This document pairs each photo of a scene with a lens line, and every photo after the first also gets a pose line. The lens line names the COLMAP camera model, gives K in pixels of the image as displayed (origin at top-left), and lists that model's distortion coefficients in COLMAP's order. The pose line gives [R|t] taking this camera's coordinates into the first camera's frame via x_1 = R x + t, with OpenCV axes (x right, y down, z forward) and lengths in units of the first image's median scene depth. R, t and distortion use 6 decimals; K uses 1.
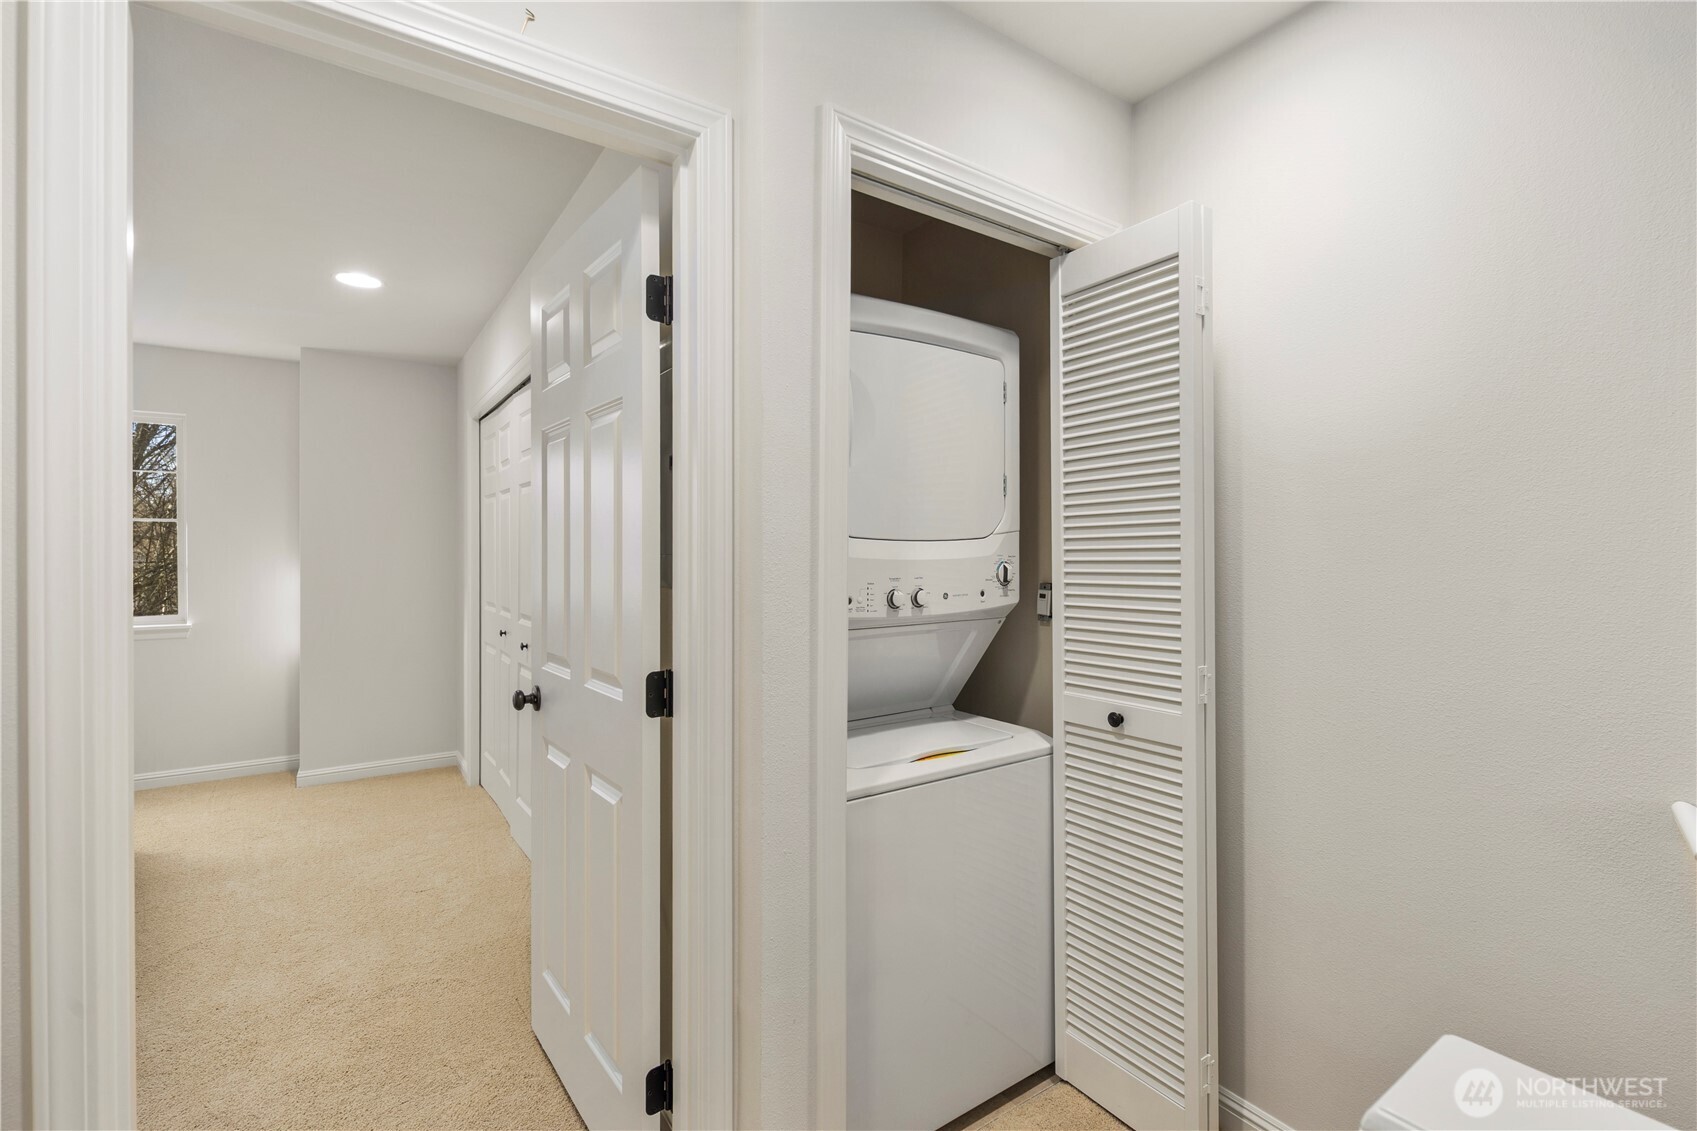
lens RADIAL K [[740.7, 0, 861.3], [0, 740.7, 552.6], [0, 0, 1]] dist [0.000812, -0.000636]
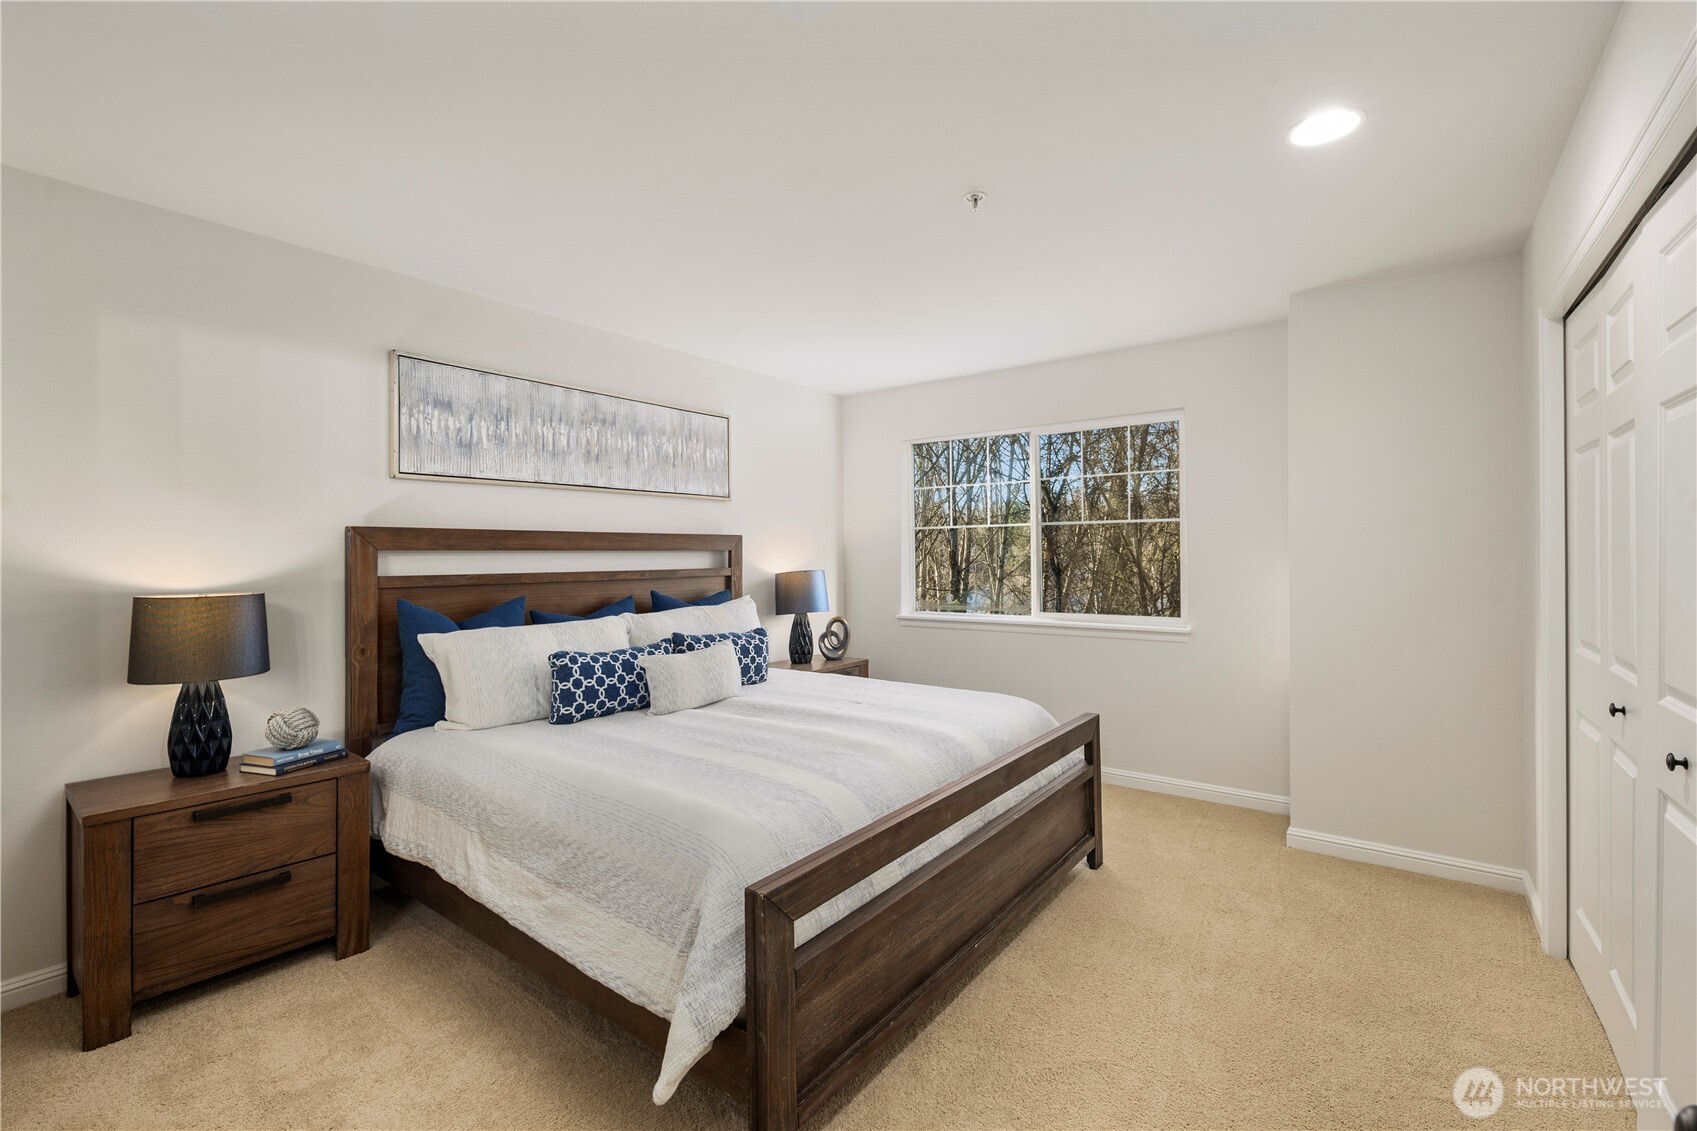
lens RADIAL K [[740.7, 0, 861.3], [0, 740.7, 552.6], [0, 0, 1]] dist [0.000812, -0.000636]
pose [[0.314621, -0.001501, -0.949216, -0.149951], [0.001536, 0.999998, -0.001072, -0.000050], [0.949216, -0.001121, 0.314623, 0.317553]]
